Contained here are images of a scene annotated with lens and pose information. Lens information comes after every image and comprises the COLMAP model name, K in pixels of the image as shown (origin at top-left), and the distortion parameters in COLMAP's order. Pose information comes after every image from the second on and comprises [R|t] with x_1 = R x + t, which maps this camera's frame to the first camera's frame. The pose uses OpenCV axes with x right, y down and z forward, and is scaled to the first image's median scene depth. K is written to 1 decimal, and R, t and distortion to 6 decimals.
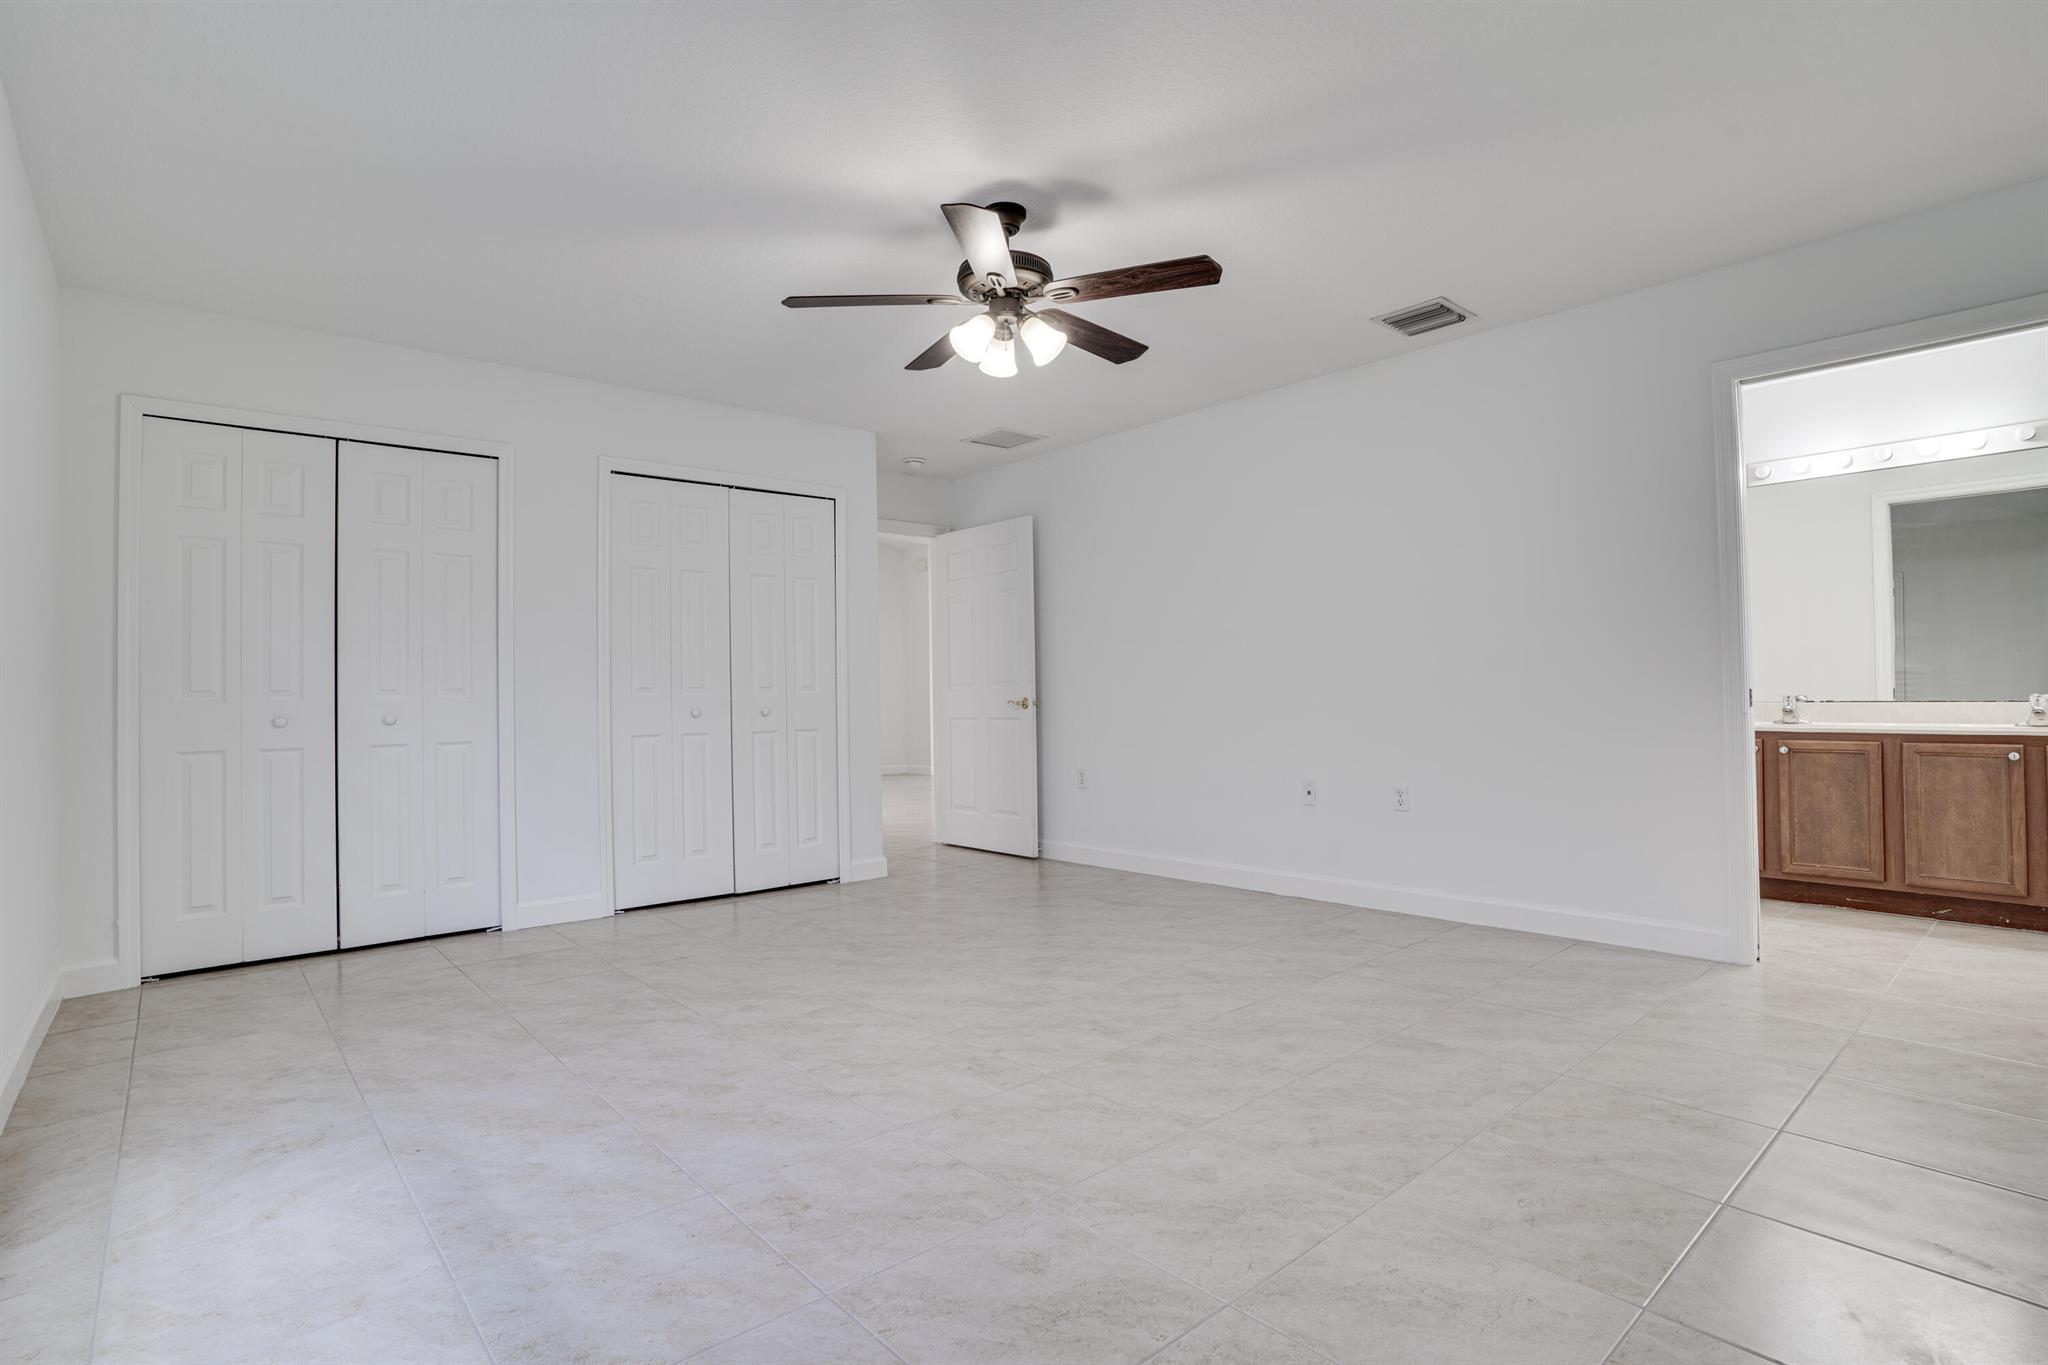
lens RADIAL K [[997.1, 0, 1025.6], [0, 997.1, 673.9], [0, 0, 1]] dist [-0.083713, 0.039647]
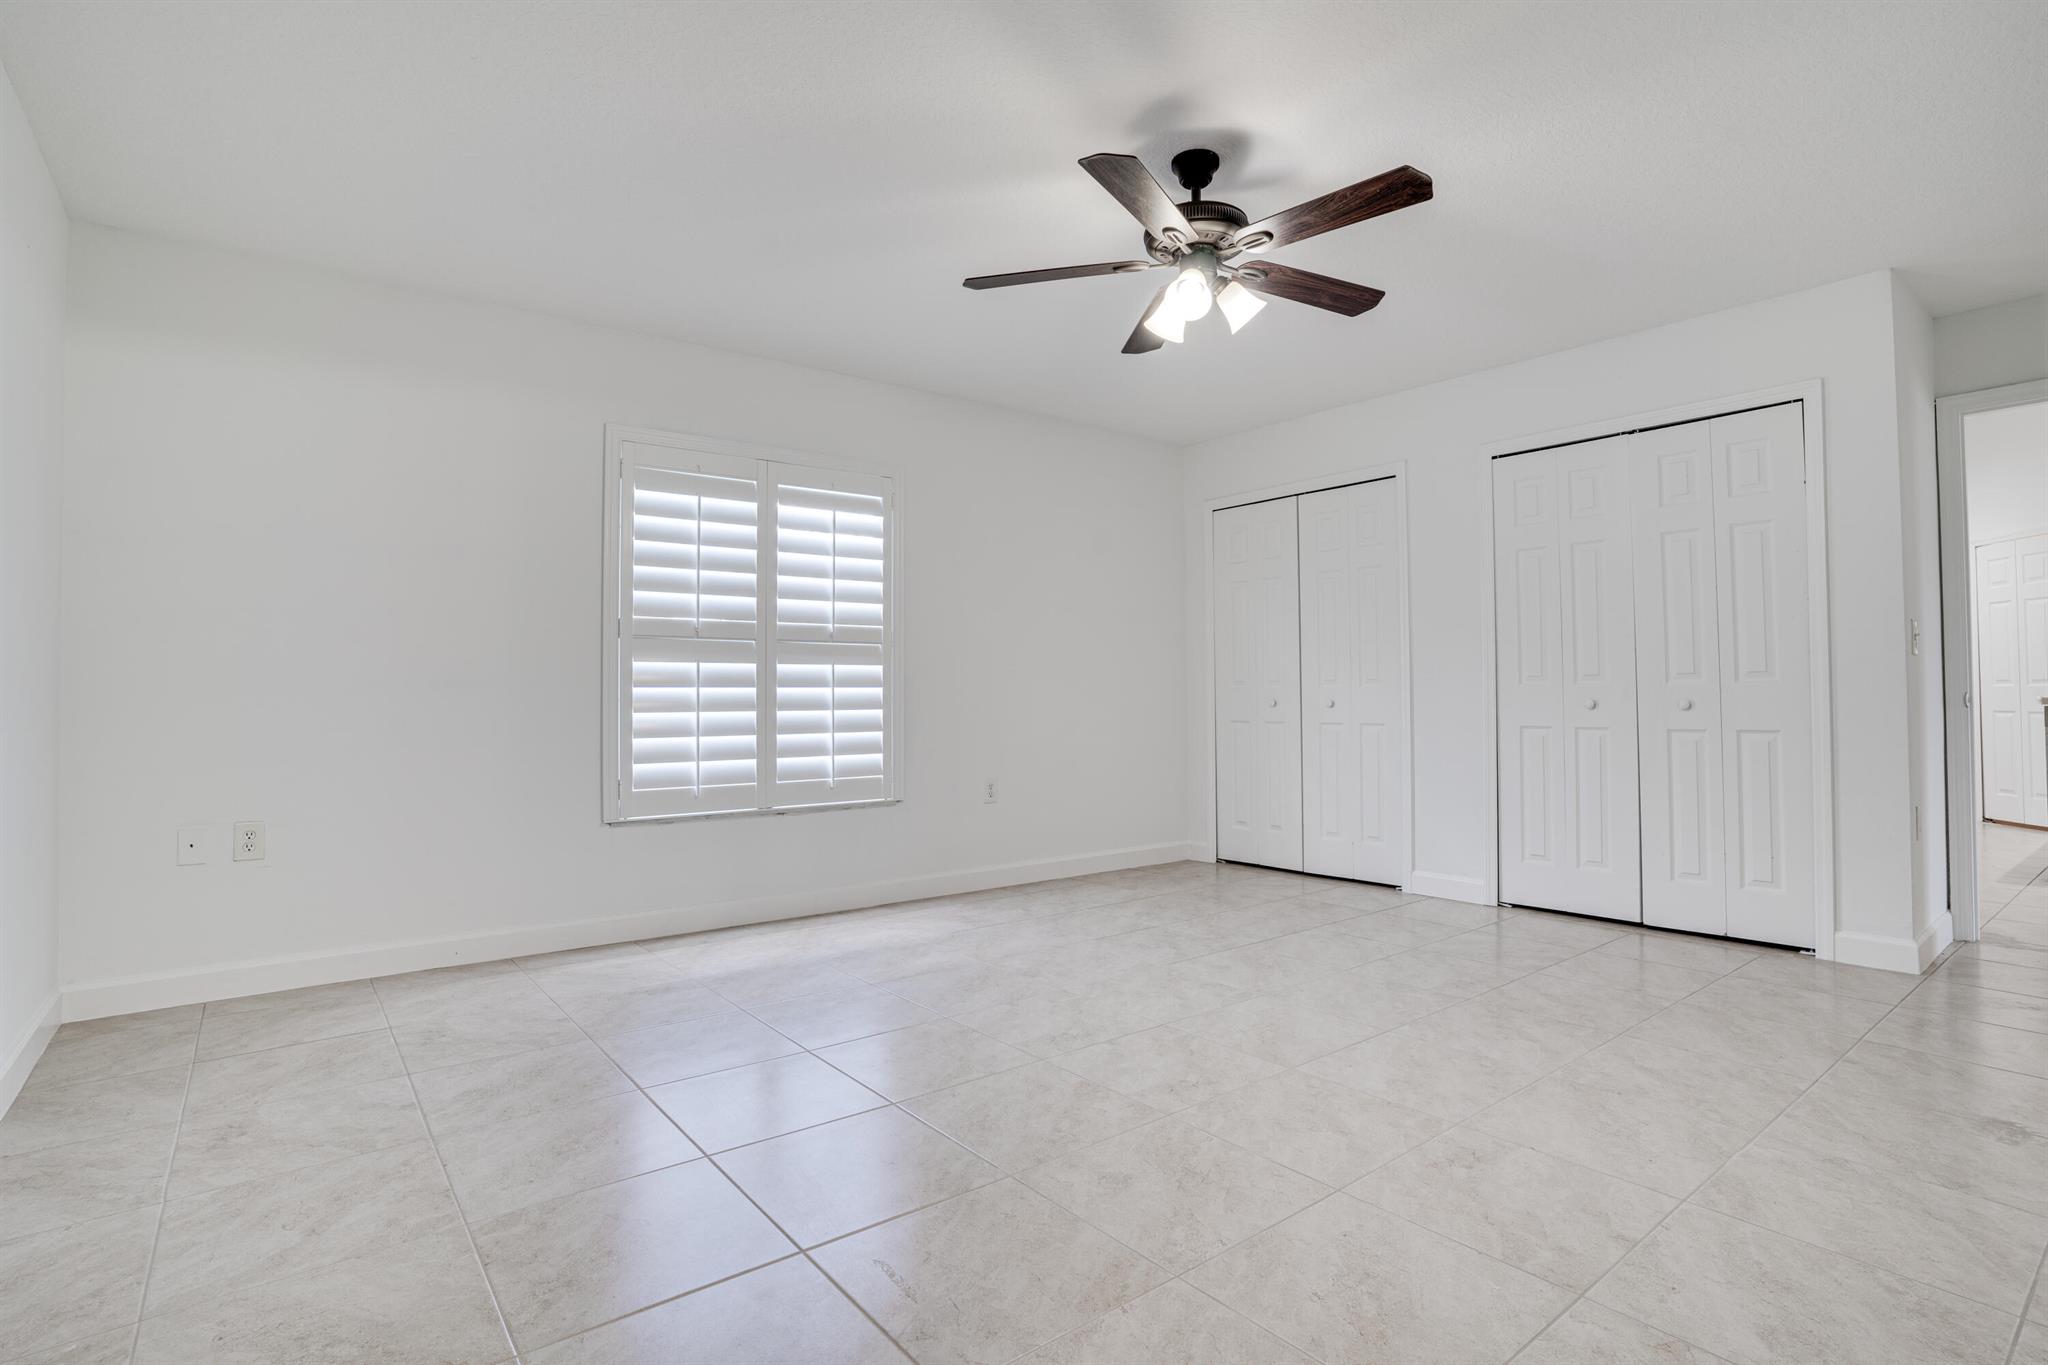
lens RADIAL K [[997.1, 0, 1025.6], [0, 997.1, 673.9], [0, 0, 1]] dist [-0.083713, 0.039647]
pose [[-0.051926, -0.008075, -0.998618, 0.792264], [0.031139, 0.999468, -0.009701, 0.007806], [0.998165, -0.031600, -0.051647, 0.779373]]
